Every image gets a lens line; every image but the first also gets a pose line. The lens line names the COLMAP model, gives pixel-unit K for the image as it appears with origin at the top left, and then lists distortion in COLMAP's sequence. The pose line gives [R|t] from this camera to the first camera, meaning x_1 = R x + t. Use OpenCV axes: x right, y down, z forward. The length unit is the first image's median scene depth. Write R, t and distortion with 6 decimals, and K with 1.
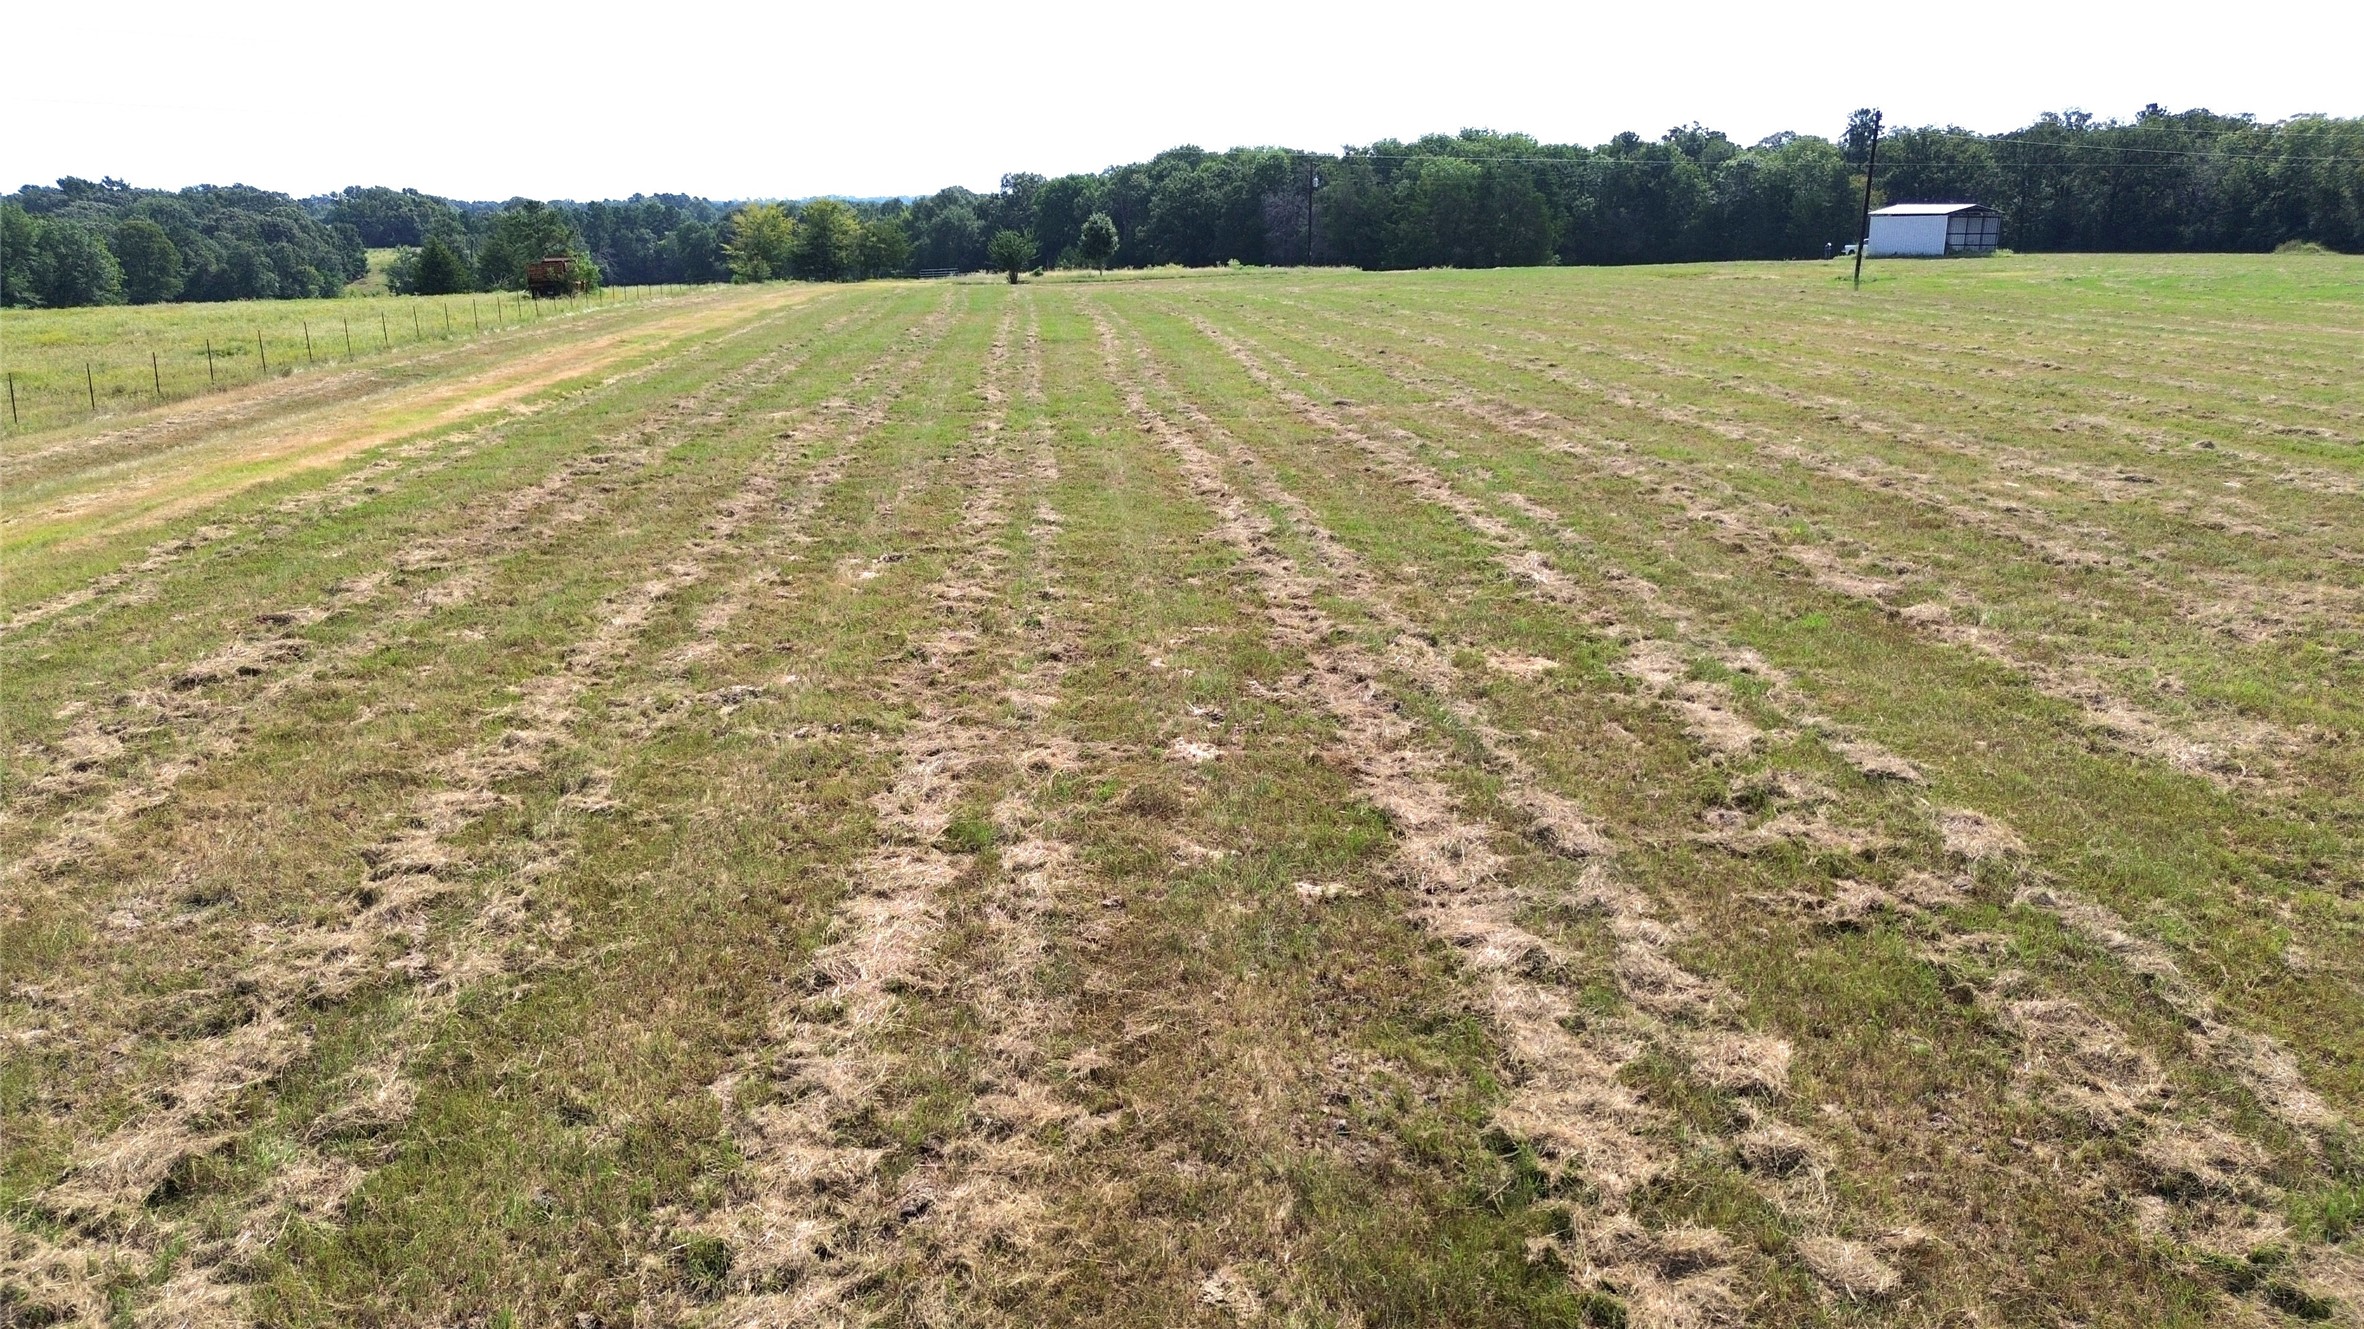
lens RADIAL K [[1669.8, 0, 1179.5], [0, 1669.8, 665.2], [0, 0, 1]] dist [0.081426, -0.092891]
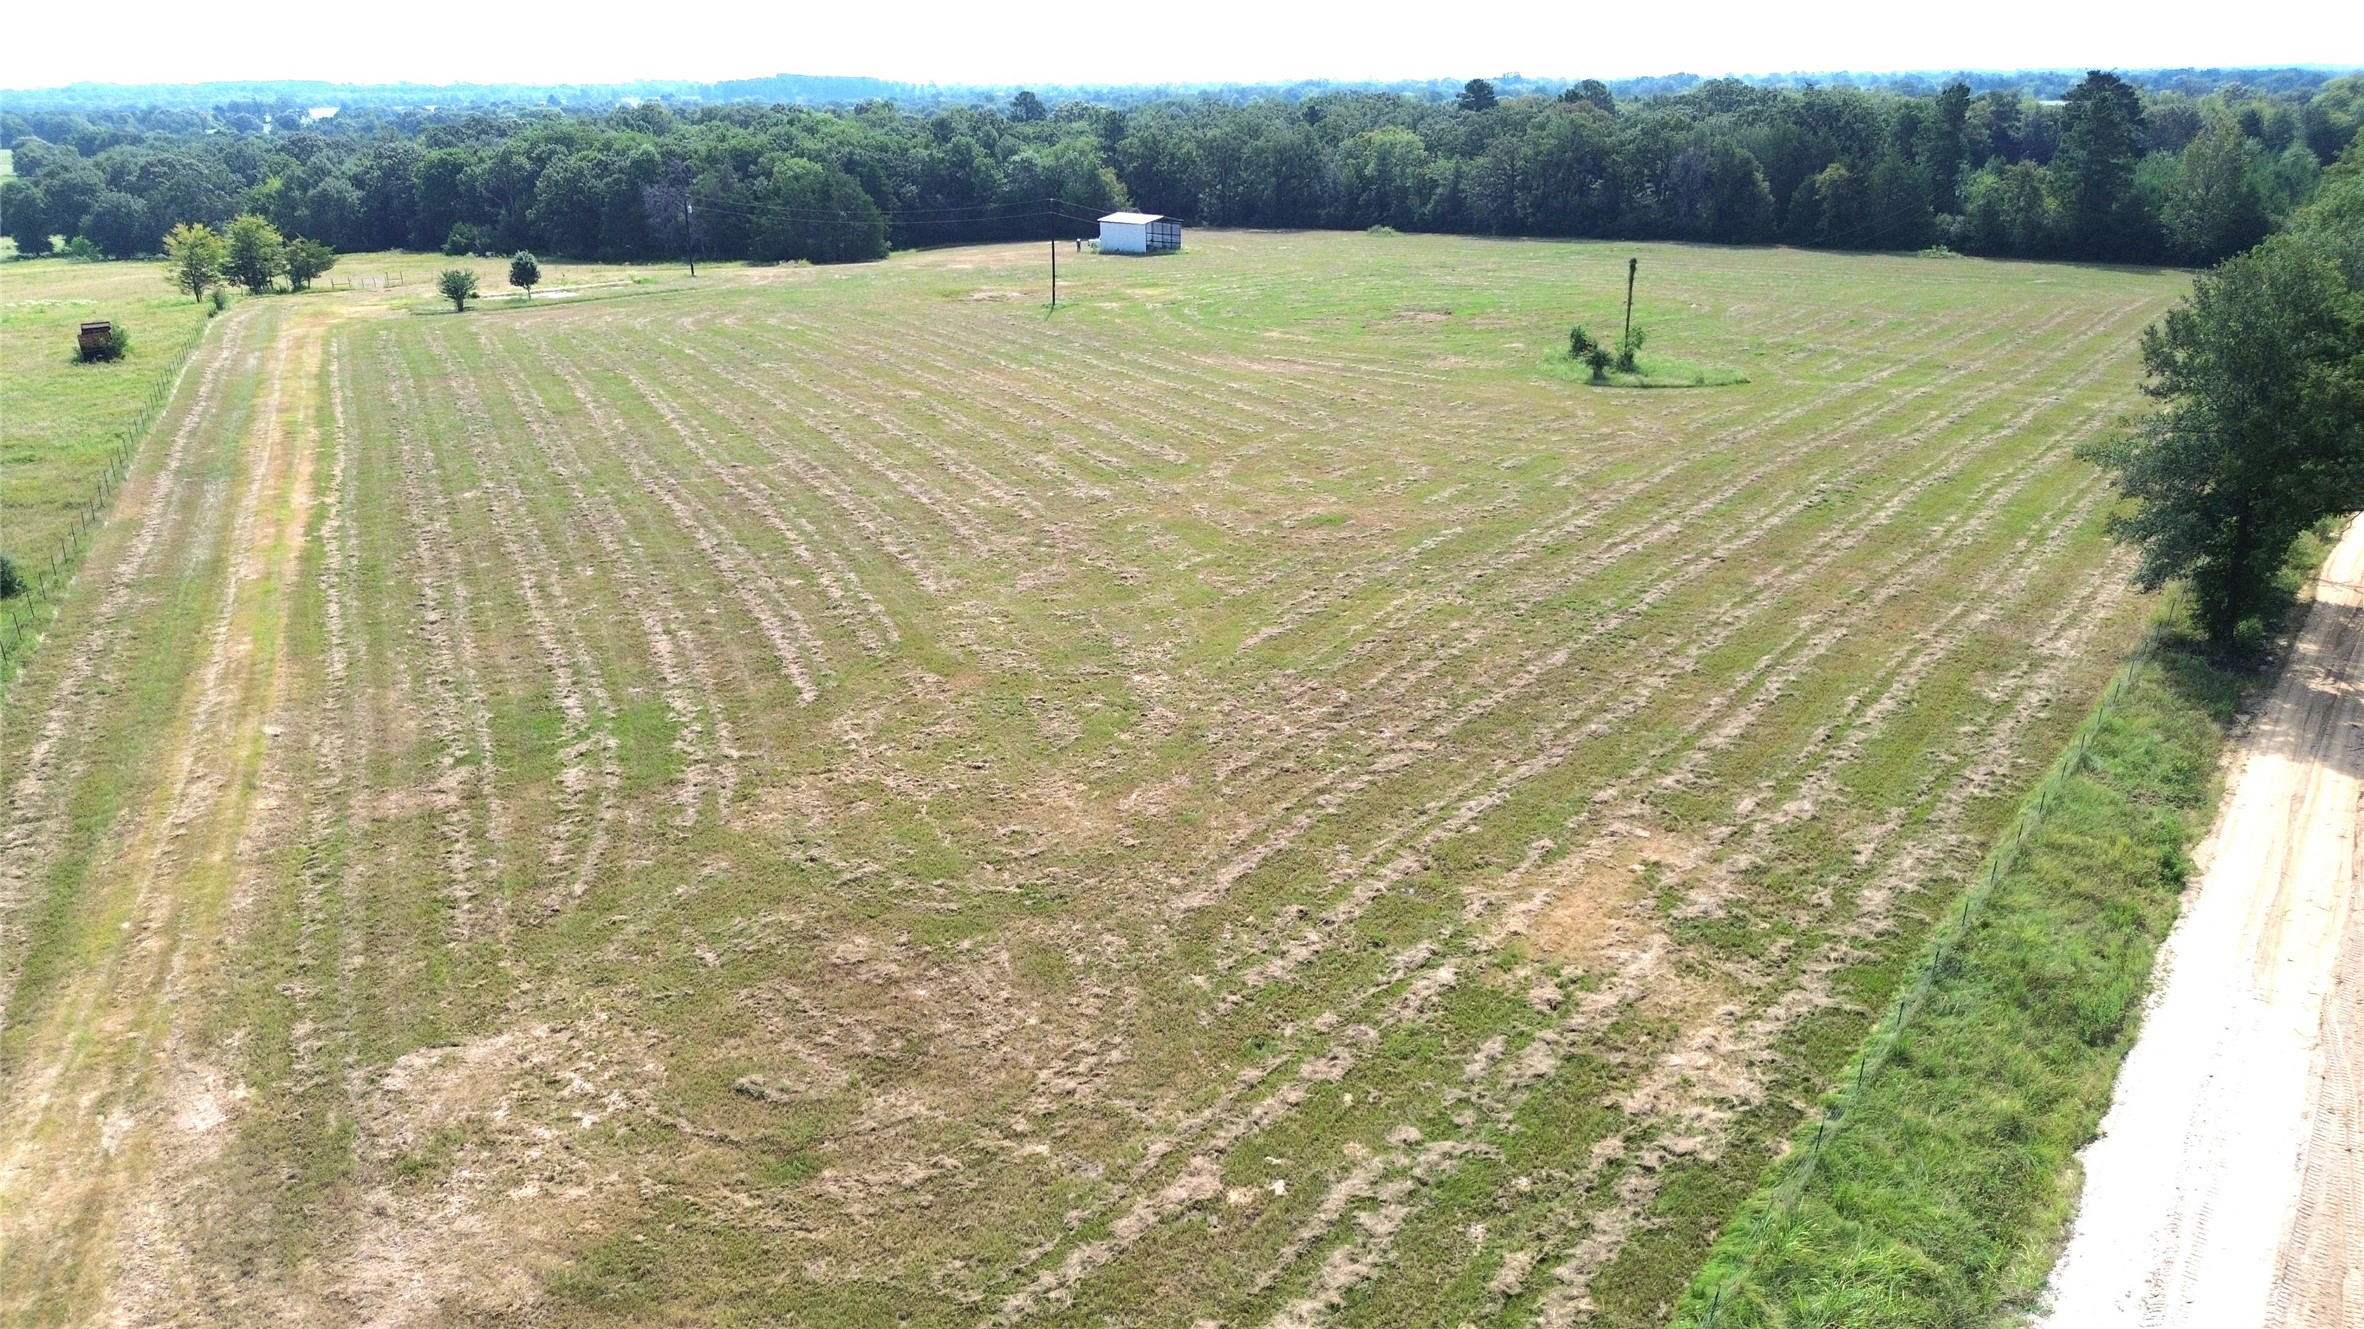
lens RADIAL K [[1669.8, 0, 1176.2], [0, 1669.8, 668.6], [0, 0, 1]] dist [0.081426, -0.092891]
pose [[0.938636, -0.117782, 0.324177, -0.148332], [0.096273, 0.991999, 0.081666, -0.020155], [-0.331202, -0.045445, 0.942465, -1.789679]]
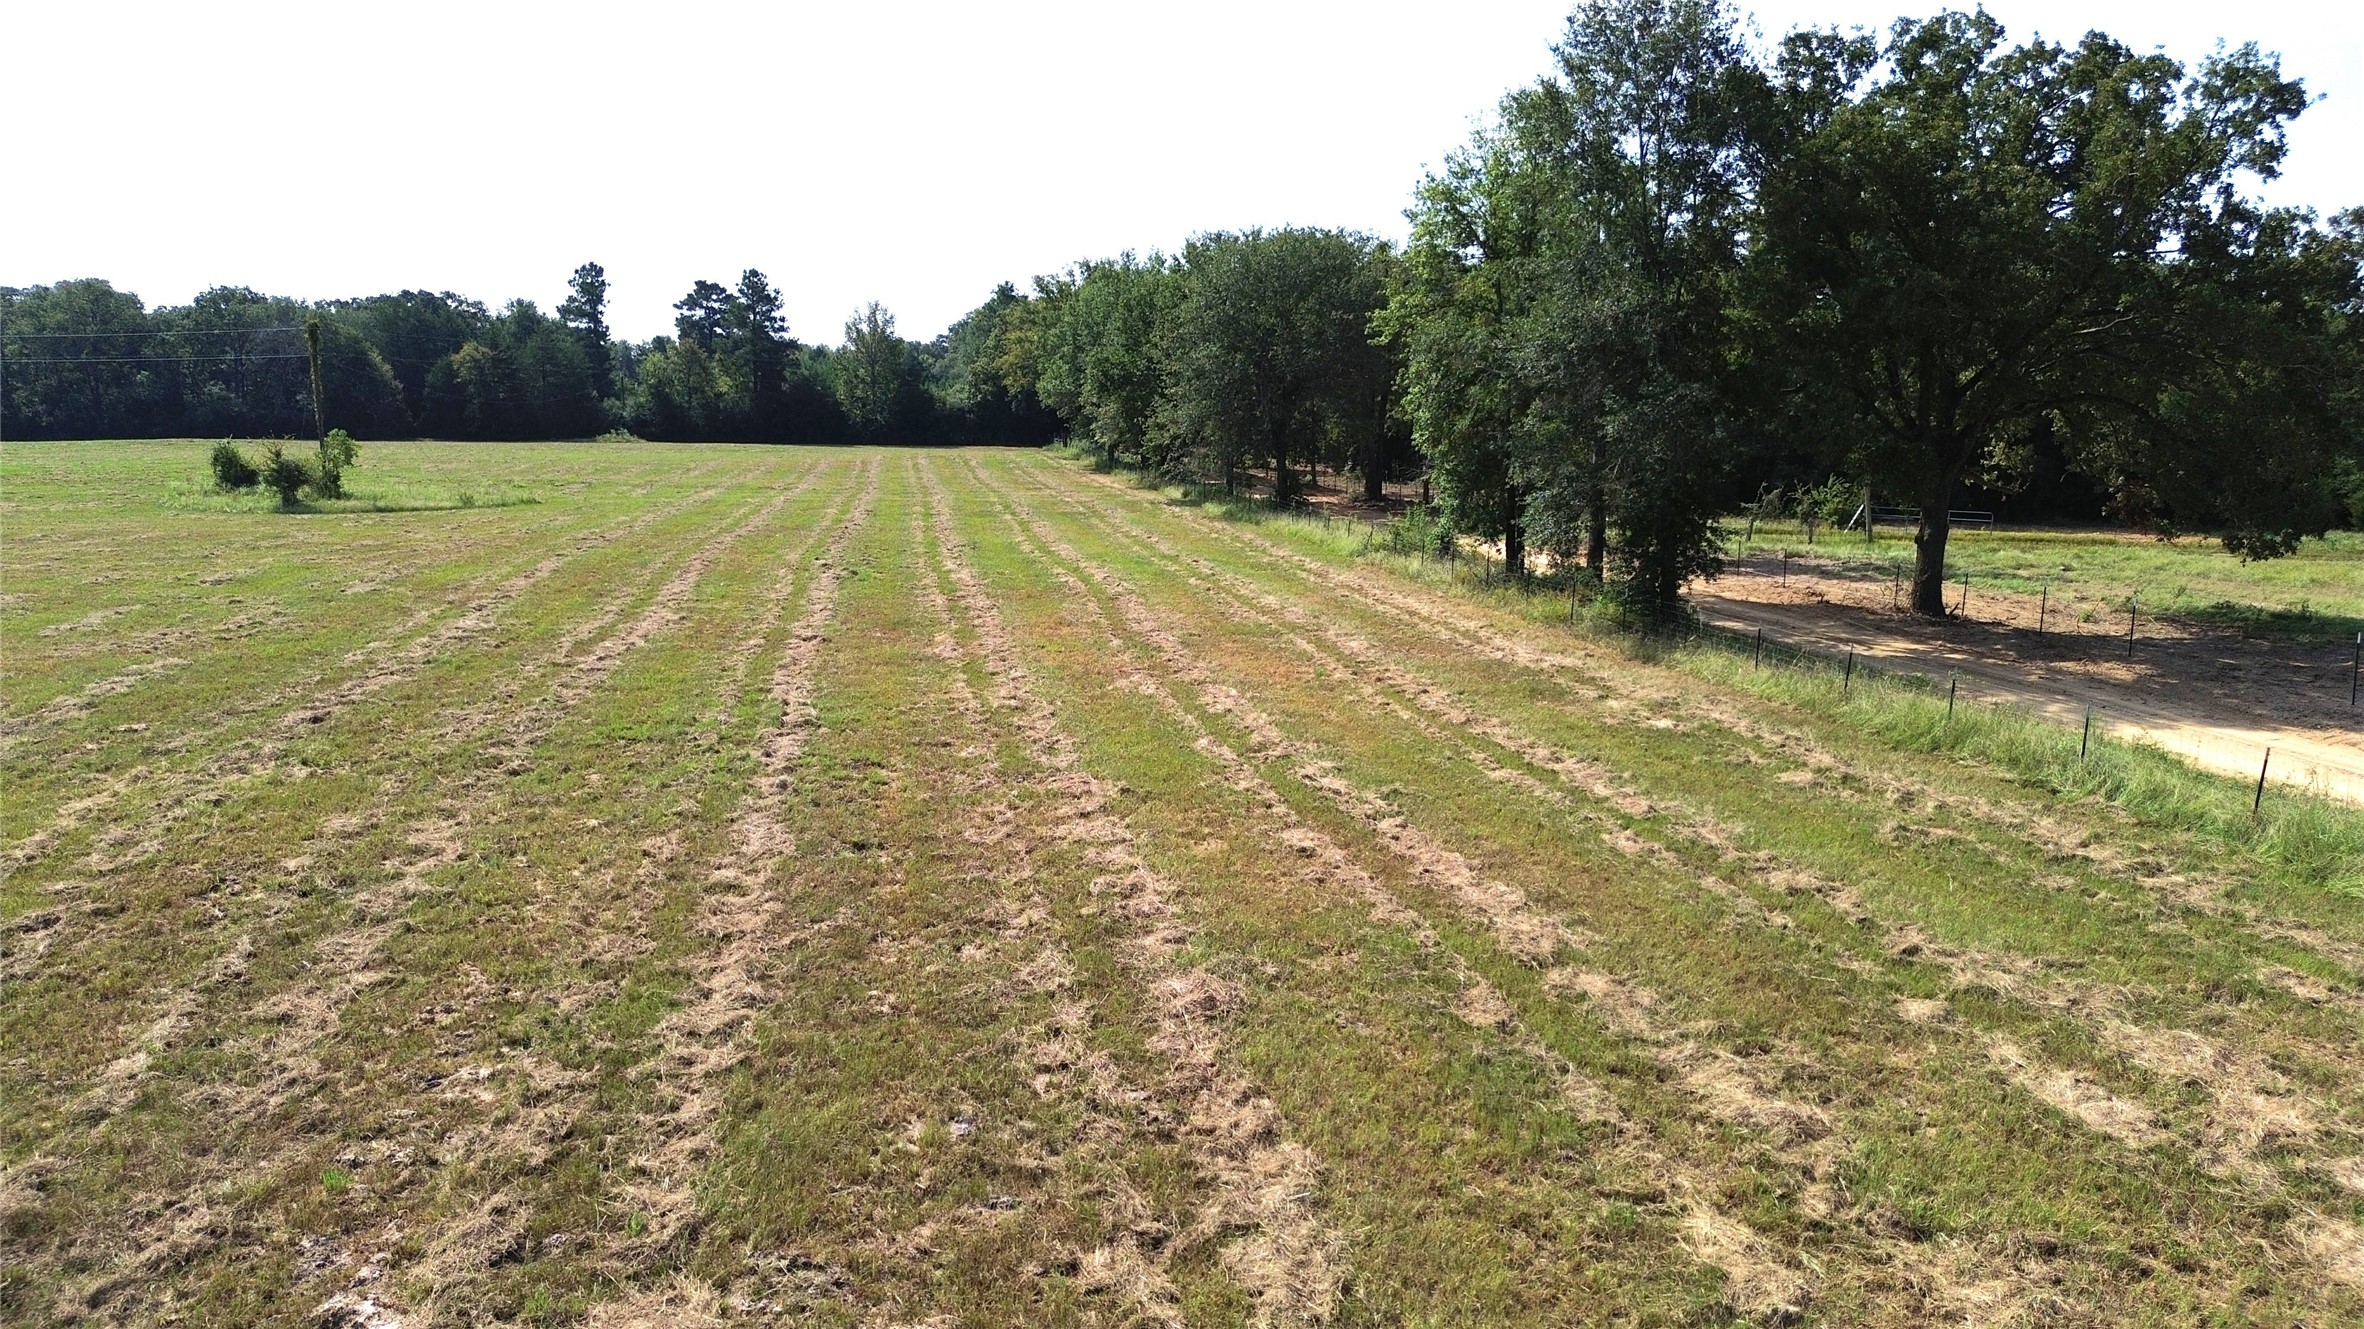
lens RADIAL K [[1669.8, 0, 1188.8], [0, 1669.8, 659.9], [0, 0, 1]] dist [0.081426, -0.092891]
pose [[0.395246, -0.141370, 0.907631, 0.438381], [0.240606, 0.969521, 0.046233, 0.123093], [-0.886504, 0.200108, 0.417214, -0.451688]]
